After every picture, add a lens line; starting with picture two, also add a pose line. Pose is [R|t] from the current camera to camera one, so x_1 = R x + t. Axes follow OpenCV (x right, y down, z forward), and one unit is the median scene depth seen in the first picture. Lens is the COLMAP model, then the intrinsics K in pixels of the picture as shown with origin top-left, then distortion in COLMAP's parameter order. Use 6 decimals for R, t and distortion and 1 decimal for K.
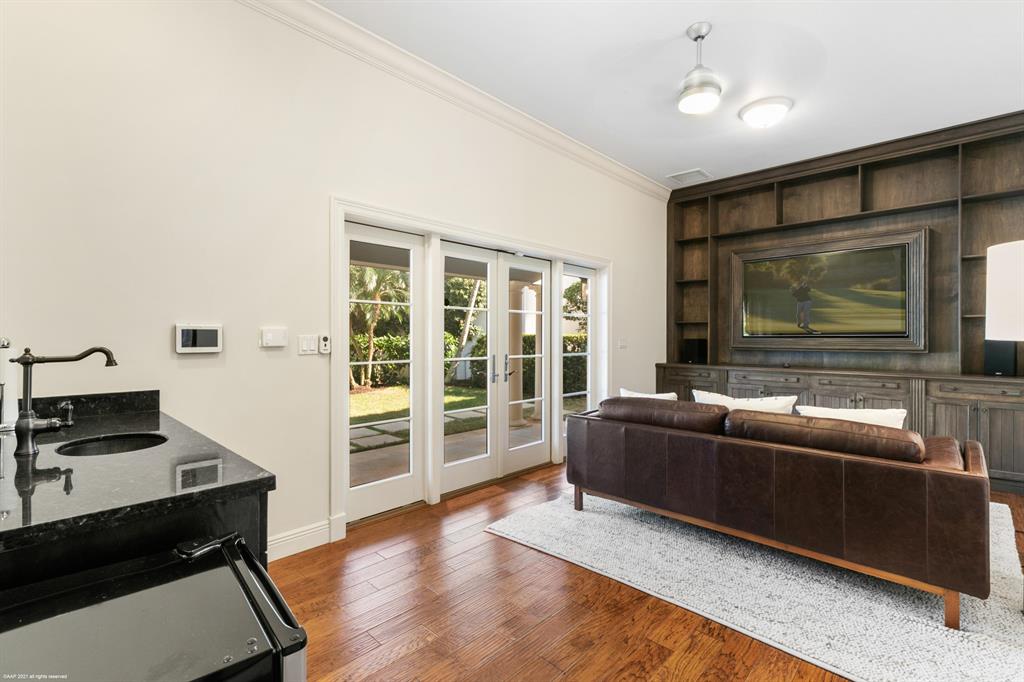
lens RADIAL K [[460.7, 0, 512.9], [0, 460.7, 333.7], [0, 0, 1]] dist [0.004435, 0.000572]
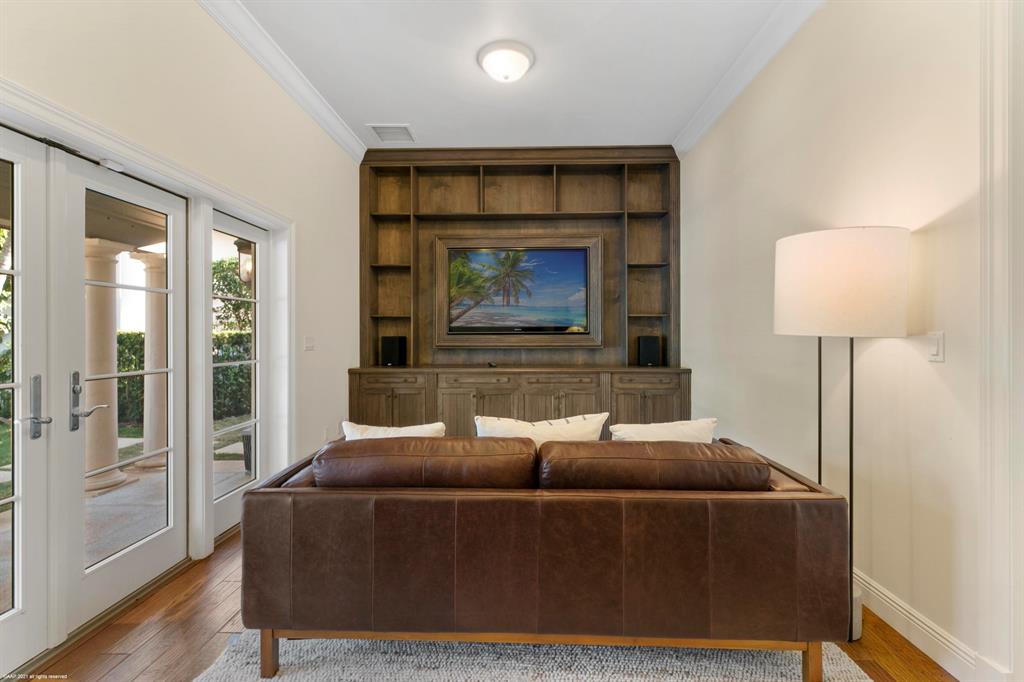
lens RADIAL K [[460.7, 0, 512.9], [0, 460.7, 333.7], [0, 0, 1]] dist [0.004435, 0.000572]
pose [[0.743069, -0.001875, 0.669212, 0.000895], [-0.001558, 0.999989, 0.004532, 0.002434], [-0.669213, -0.004410, 0.743057, 0.295717]]
